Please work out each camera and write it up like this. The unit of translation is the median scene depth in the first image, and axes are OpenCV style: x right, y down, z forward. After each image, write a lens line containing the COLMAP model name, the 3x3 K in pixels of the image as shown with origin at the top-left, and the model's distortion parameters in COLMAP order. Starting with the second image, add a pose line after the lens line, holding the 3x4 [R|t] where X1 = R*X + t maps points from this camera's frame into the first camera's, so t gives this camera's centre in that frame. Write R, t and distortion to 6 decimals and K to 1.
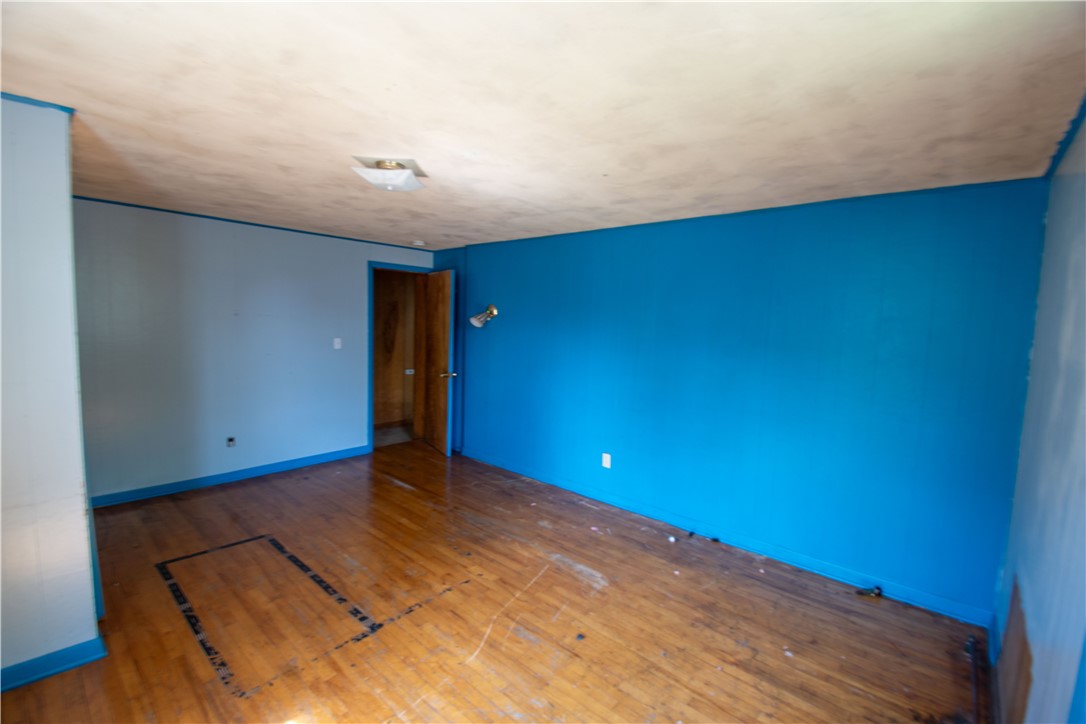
lens RADIAL K [[486.4, 0, 536.5], [0, 486.4, 360.9], [0, 0, 1]] dist [0.021450, -0.027238]
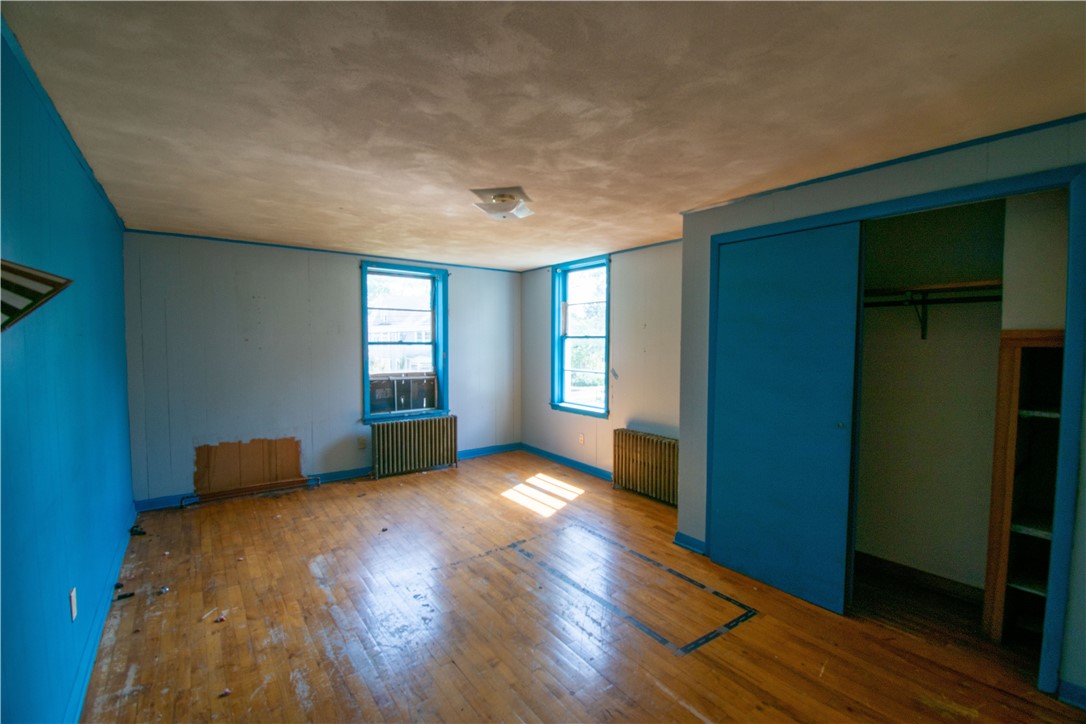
lens RADIAL K [[486.4, 0, 536.5], [0, 486.4, 360.9], [0, 0, 1]] dist [0.021450, -0.027238]
pose [[-0.977155, -0.045441, 0.207612, -0.554070], [-0.016817, 0.990344, 0.137607, -0.151751], [-0.211860, 0.130972, -0.968484, 1.898408]]
